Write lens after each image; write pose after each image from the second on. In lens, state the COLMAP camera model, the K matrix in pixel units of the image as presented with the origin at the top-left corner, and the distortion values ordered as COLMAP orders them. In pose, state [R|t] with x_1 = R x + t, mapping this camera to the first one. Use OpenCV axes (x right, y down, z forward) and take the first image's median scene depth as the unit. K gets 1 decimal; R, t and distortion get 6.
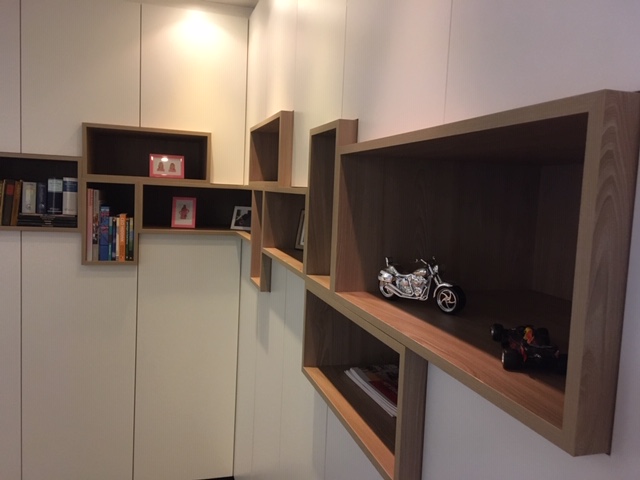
lens RADIAL K [[557.6, 0, 320.0], [0, 557.6, 240.0], [0, 0, 1]] dist [0.000361, -0.001503]
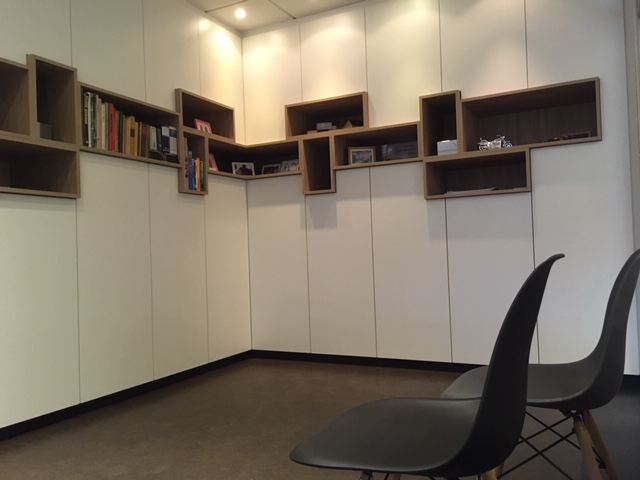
lens RADIAL K [[557.6, 0, 320.0], [0, 557.6, 240.0], [0, 0, 1]] dist [0.000361, -0.001503]
pose [[0.693024, -0.054053, 0.718885, -1.183724], [0.129794, 0.990246, -0.050668, 0.274281], [-0.709134, 0.128421, 0.693280, -0.158077]]
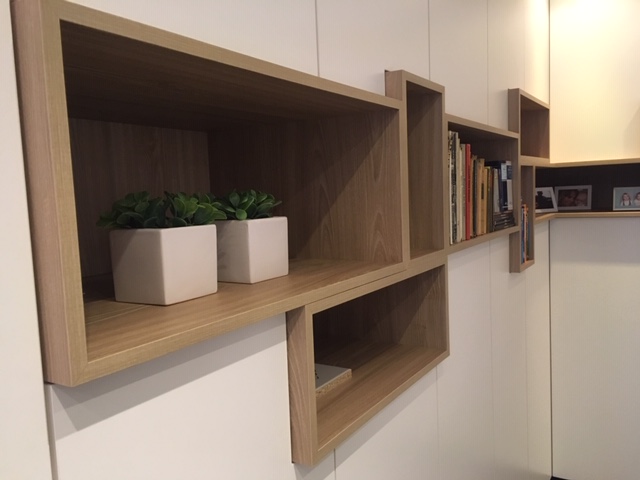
lens RADIAL K [[557.6, 0, 320.0], [0, 557.6, 240.0], [0, 0, 1]] dist [0.000361, -0.001503]
pose [[0.749262, -0.136606, 0.648032, -1.147840], [0.130413, 0.989770, 0.057859, -0.082030], [-0.649307, 0.041160, 0.759412, 0.588630]]
